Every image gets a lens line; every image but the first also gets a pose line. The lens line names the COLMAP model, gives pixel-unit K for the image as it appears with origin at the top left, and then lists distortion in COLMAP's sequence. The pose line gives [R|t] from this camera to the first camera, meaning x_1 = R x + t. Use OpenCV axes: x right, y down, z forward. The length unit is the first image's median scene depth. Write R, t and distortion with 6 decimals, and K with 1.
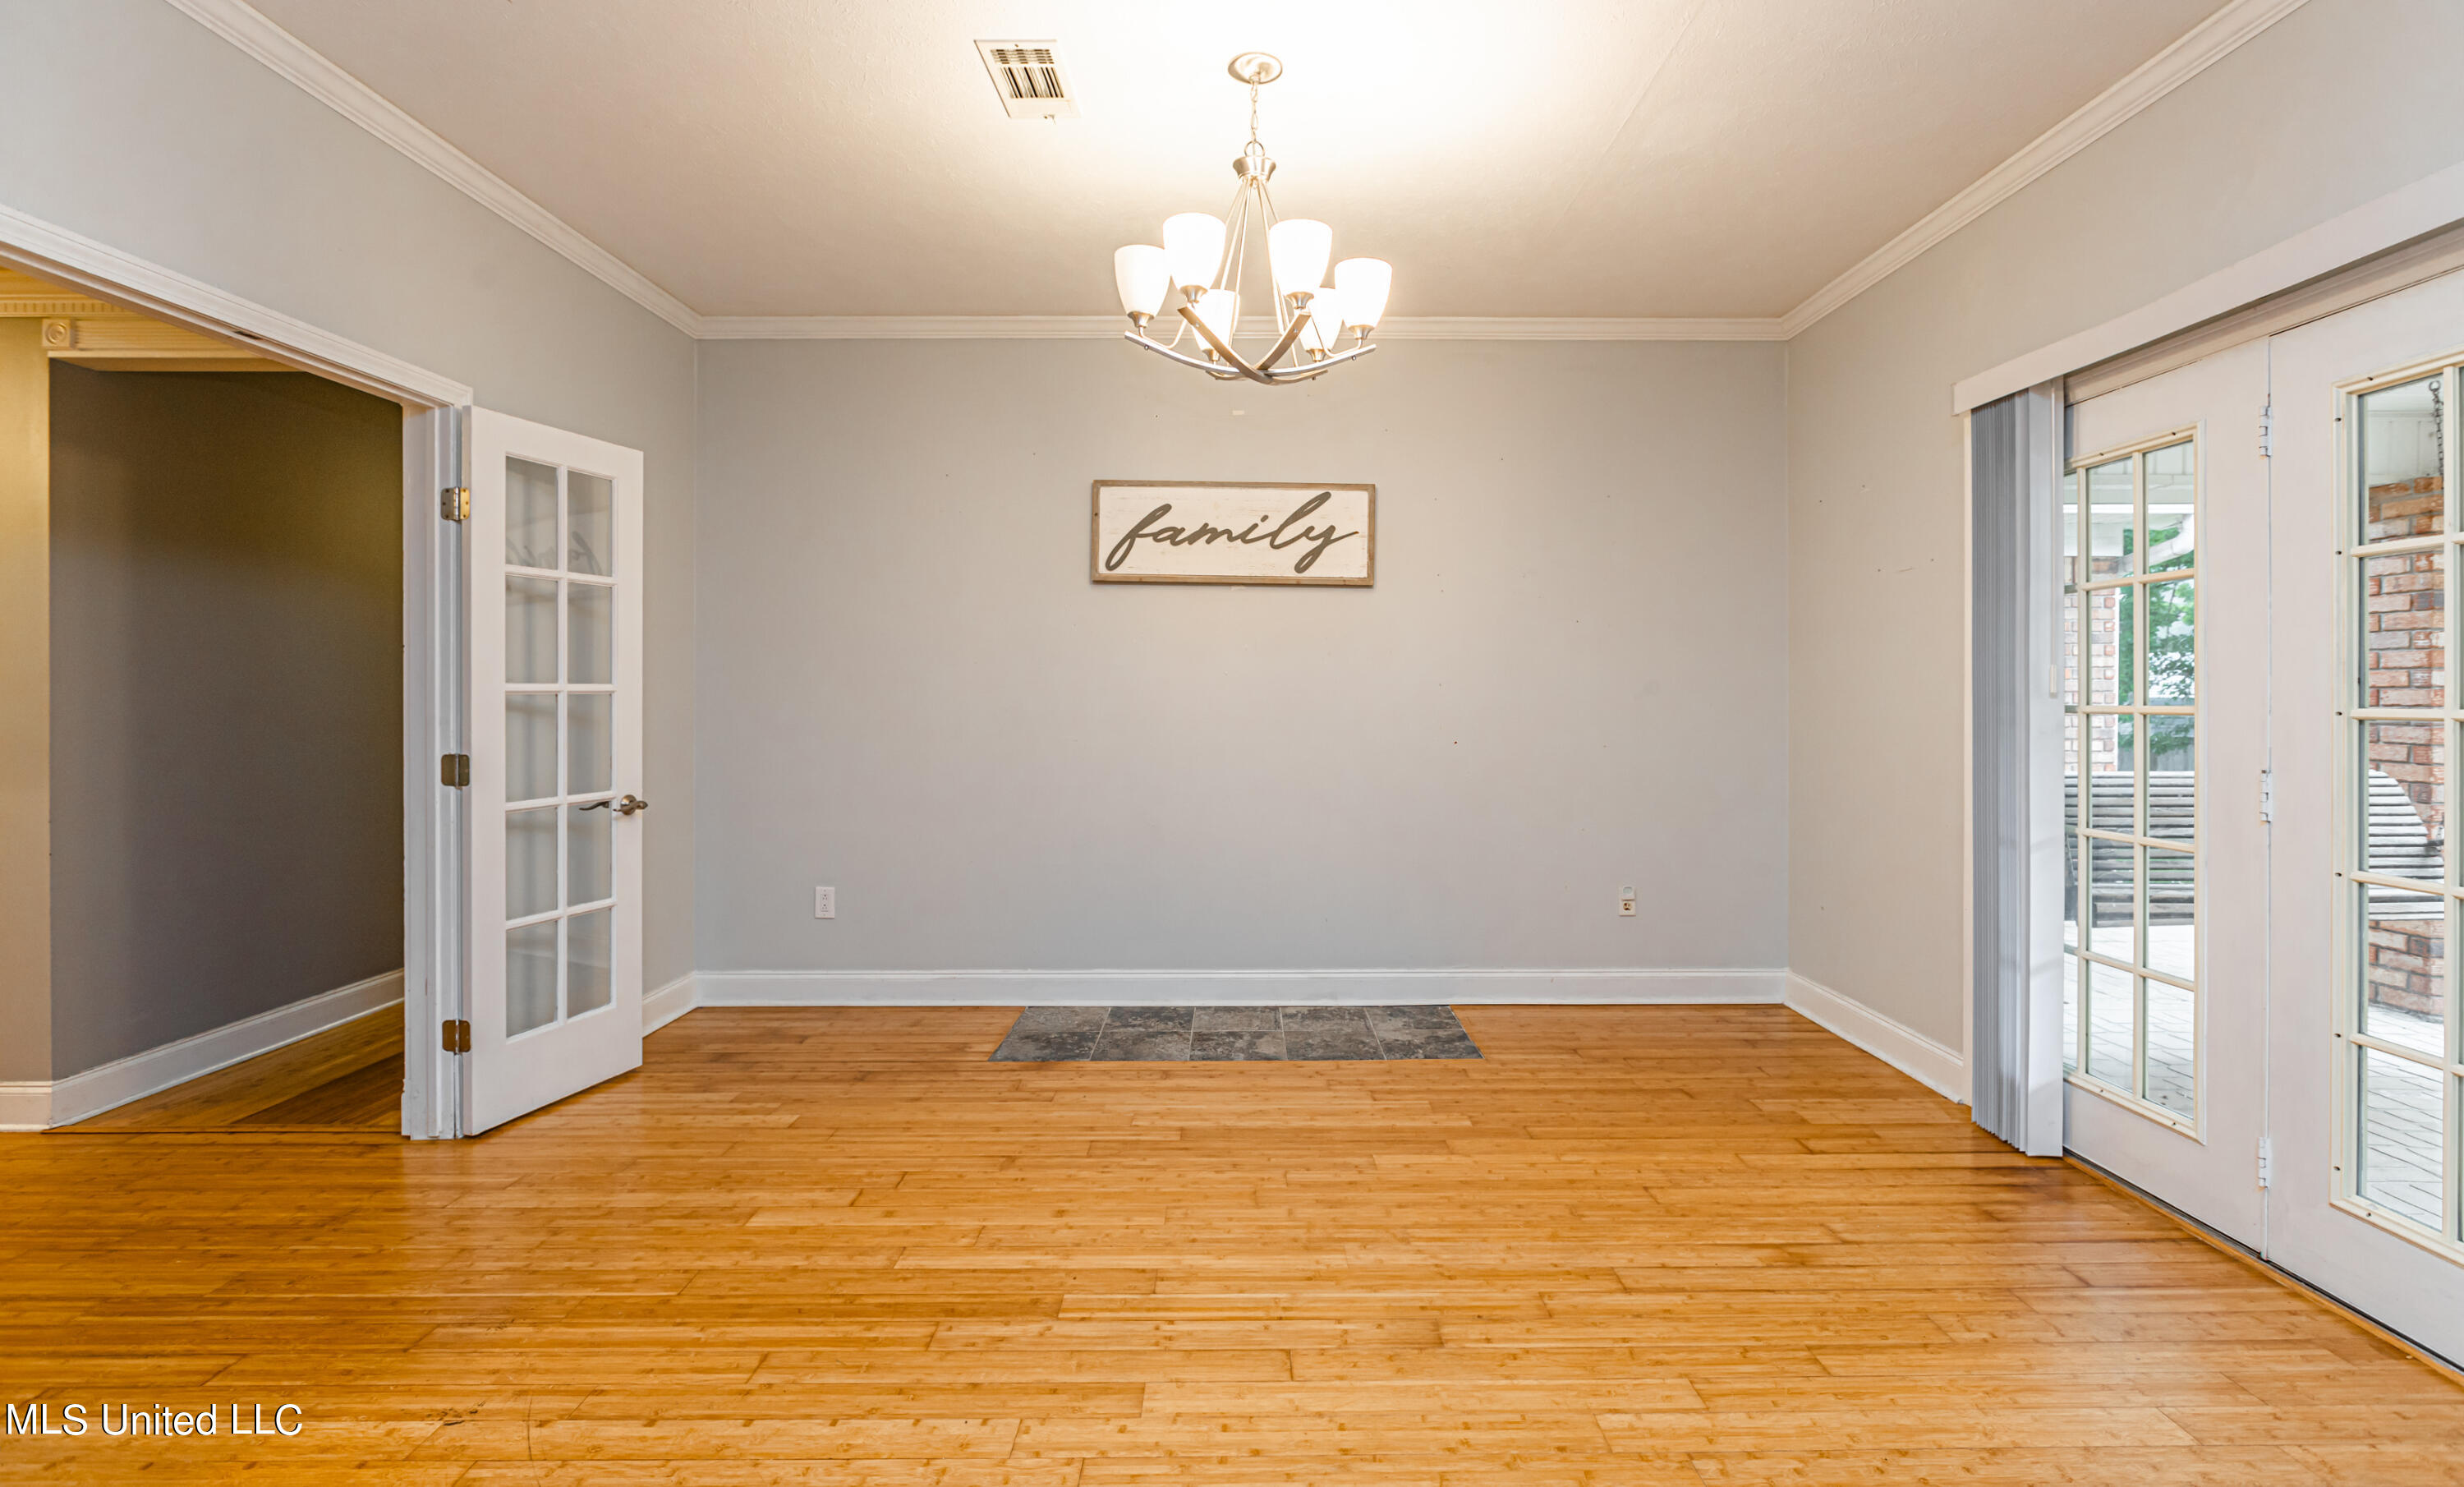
lens RADIAL K [[1118.0, 0, 1239.4], [0, 1118.0, 700.7], [0, 0, 1]] dist [-0.000389, -0.000042]
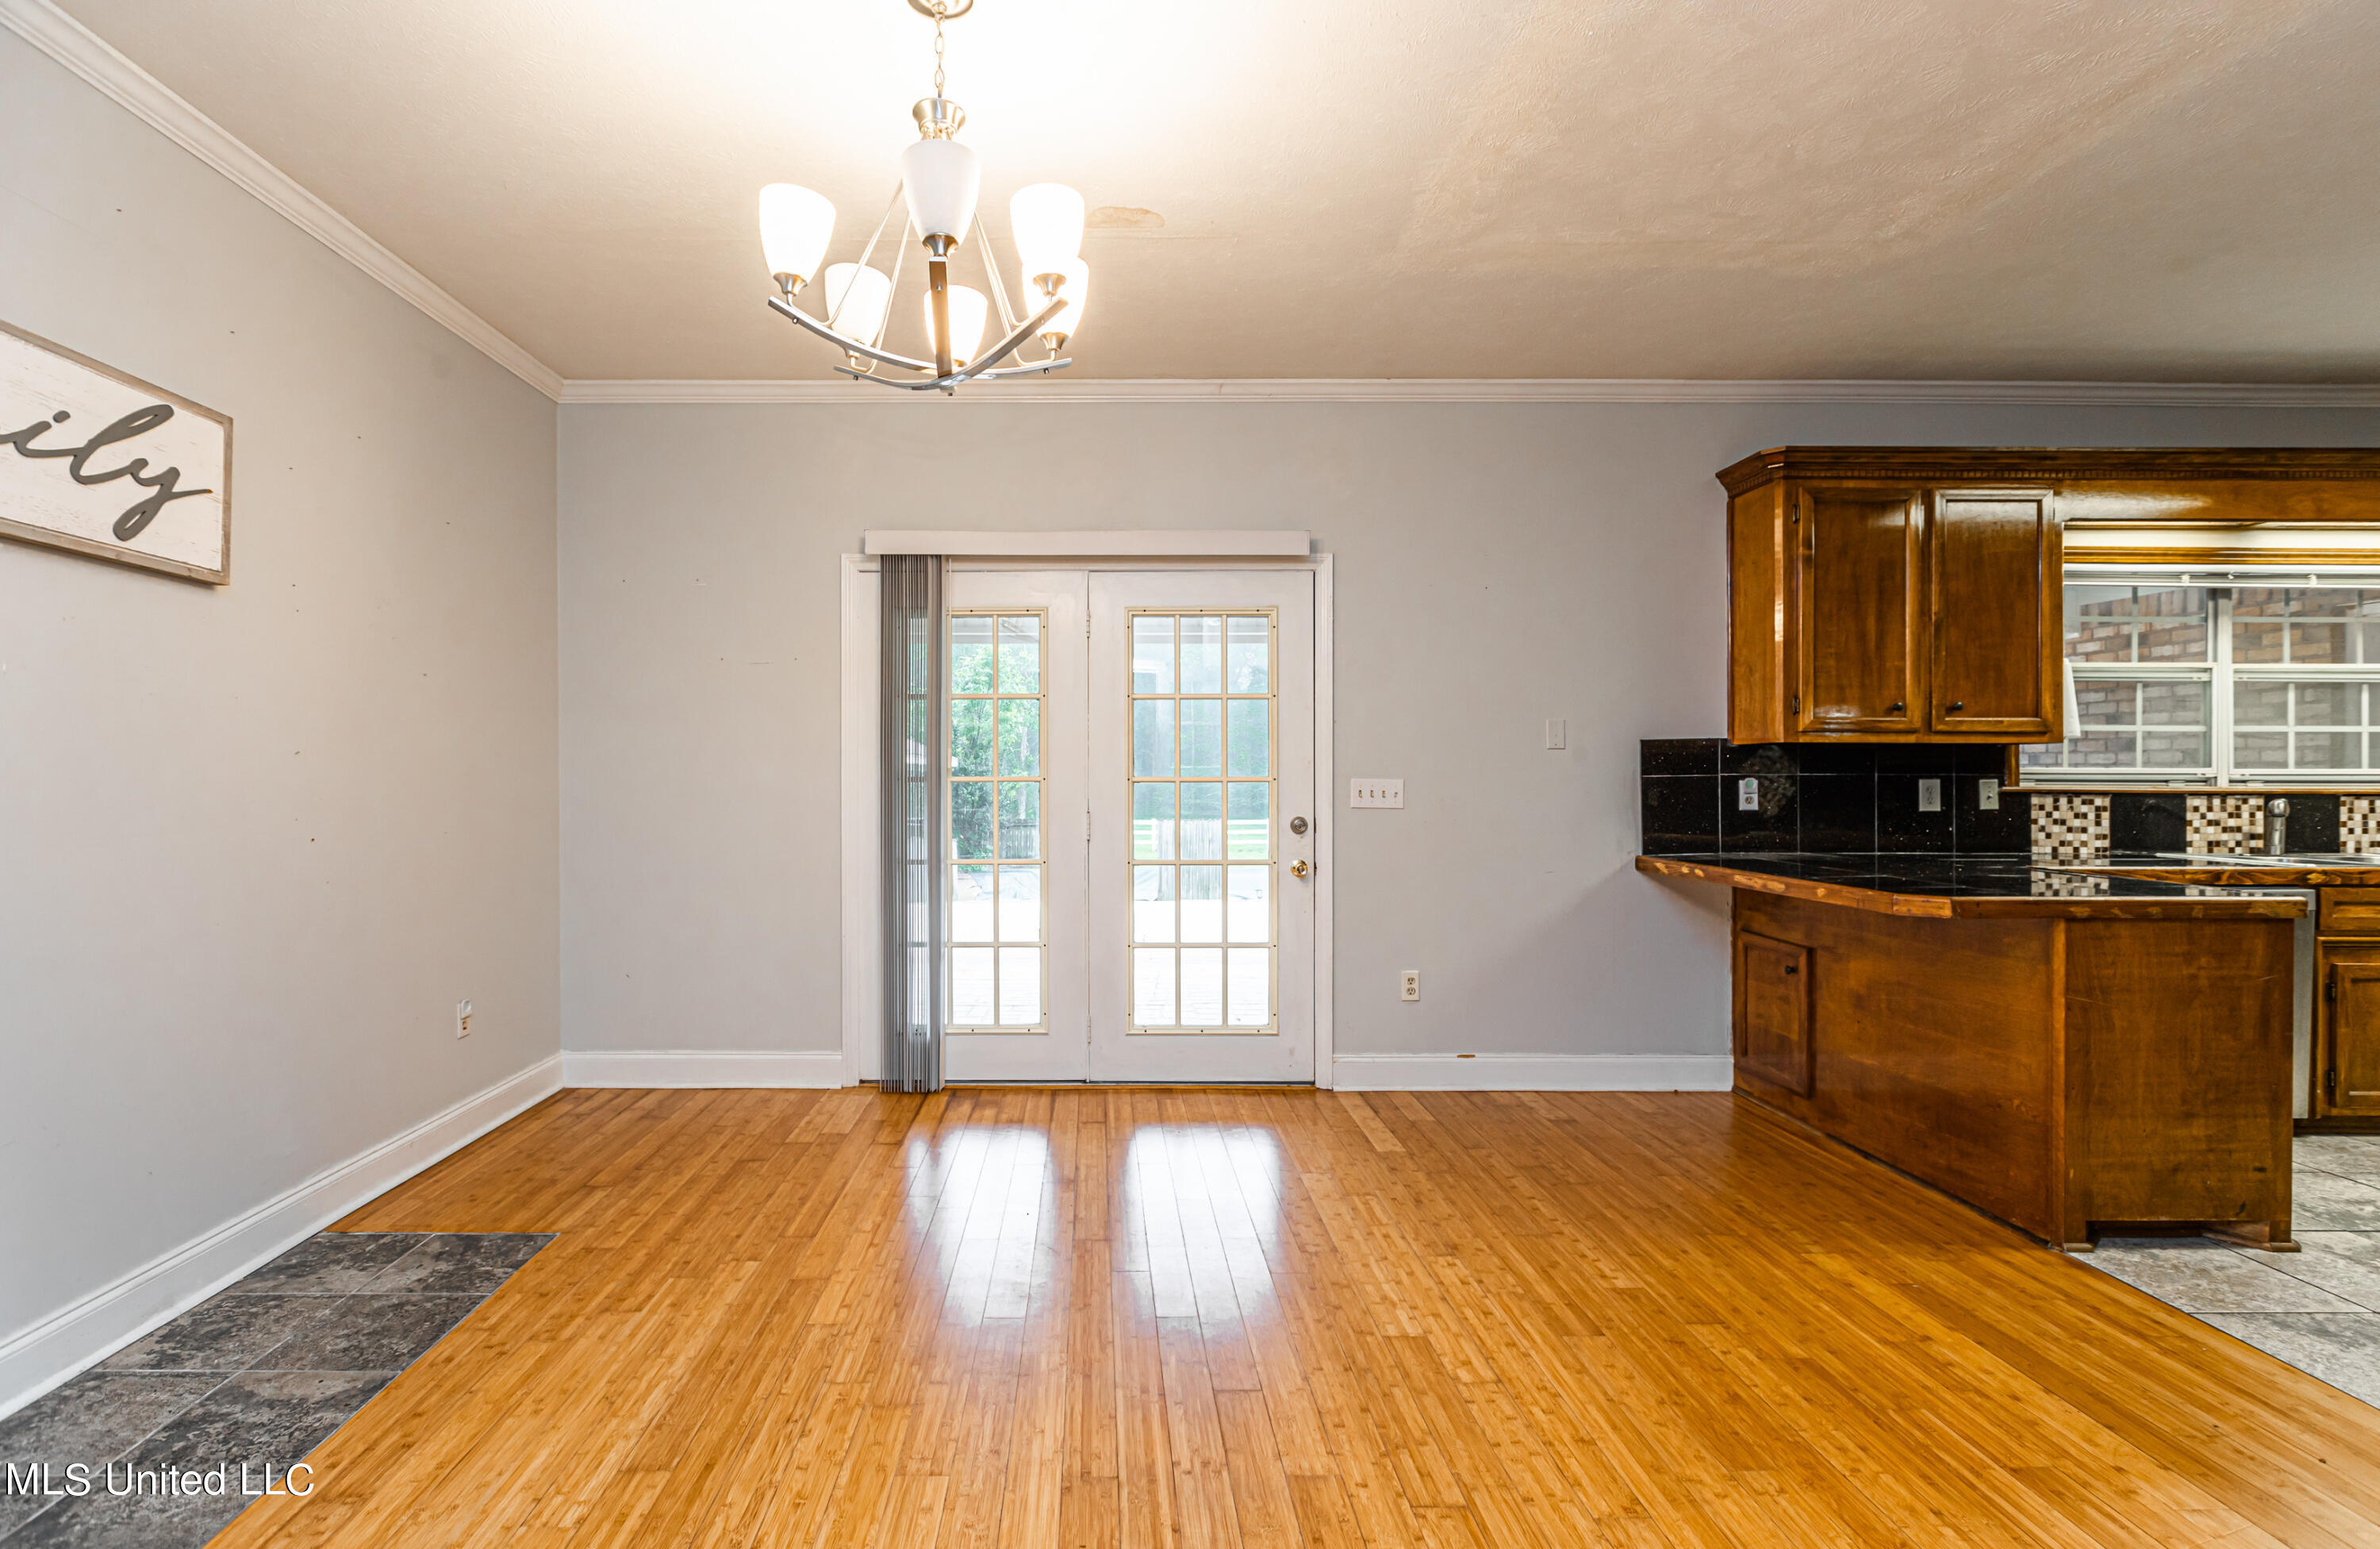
lens RADIAL K [[1040.3, 0, 1186.9], [0, 1040.3, 776.0], [0, 0, 1]] dist [0.010623, -0.000085]
pose [[-0.006143, -0.006131, 0.999962, -0.454473], [0.001753, 0.999980, 0.006142, -0.004034], [-0.999980, 0.001791, -0.006132, 0.498176]]
